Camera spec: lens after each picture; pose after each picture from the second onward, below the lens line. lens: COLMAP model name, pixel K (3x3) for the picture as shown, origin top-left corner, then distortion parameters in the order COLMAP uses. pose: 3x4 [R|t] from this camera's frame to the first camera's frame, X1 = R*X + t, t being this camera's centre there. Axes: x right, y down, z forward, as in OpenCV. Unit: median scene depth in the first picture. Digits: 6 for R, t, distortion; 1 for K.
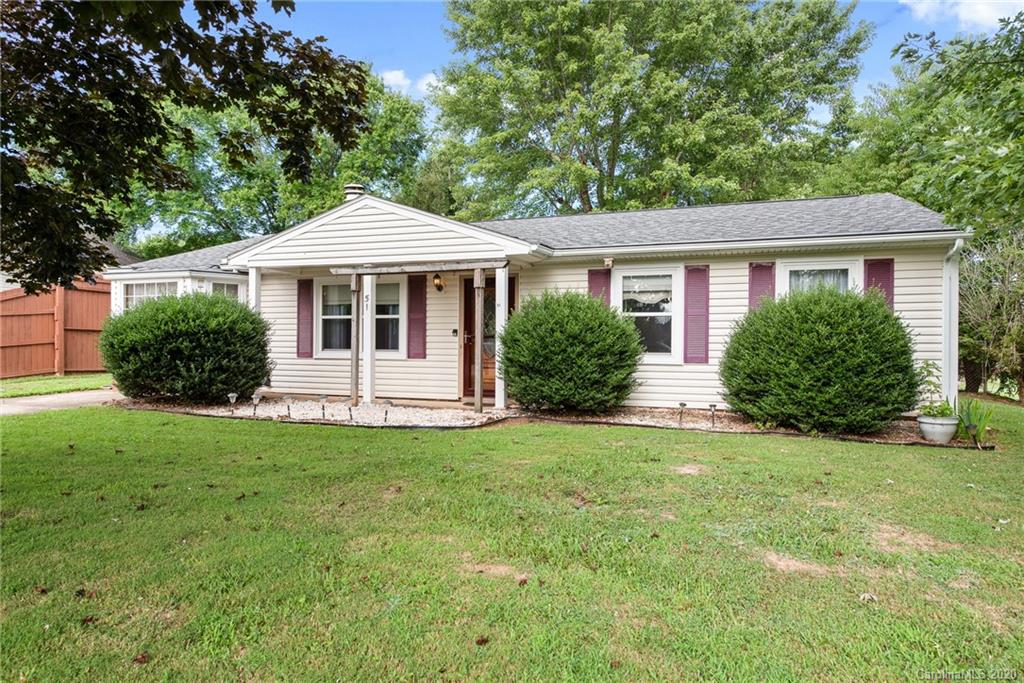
lens RADIAL K [[642.6, 0, 508.2], [0, 642.6, 339.4], [0, 0, 1]] dist [0.010532, 0.001348]
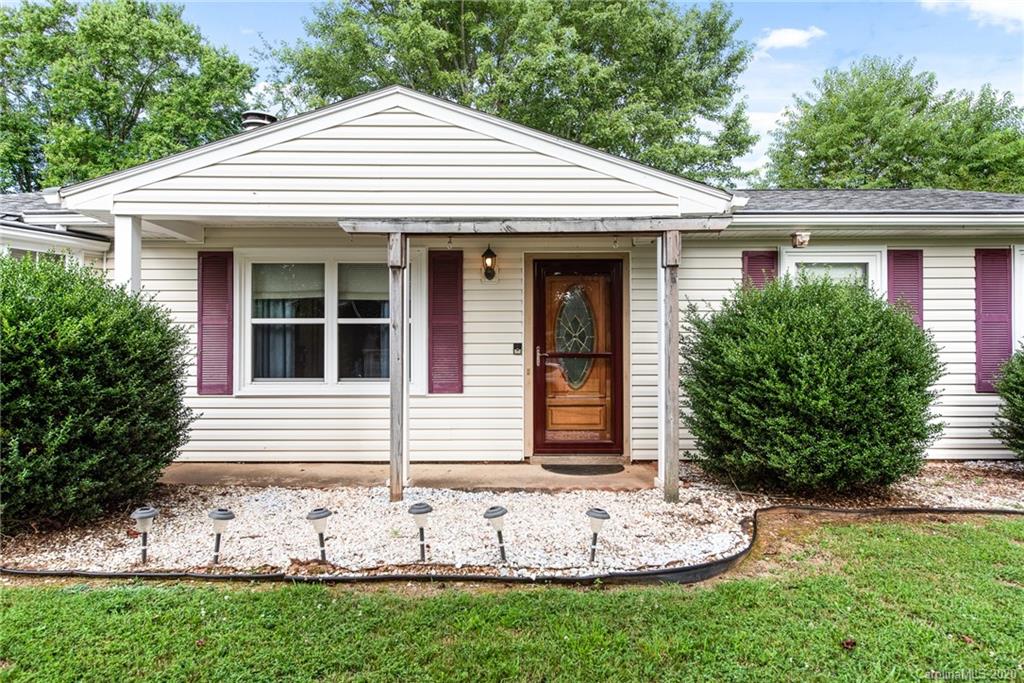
lens RADIAL K [[612.5, 0, 518.6], [0, 612.5, 345.6], [0, 0, 1]] dist [0.001241, 0.004340]
pose [[0.936909, -0.002551, 0.349563, -0.281143], [0.004611, 0.999977, -0.005061, -0.010372], [-0.349542, 0.006353, 0.936899, 0.463708]]
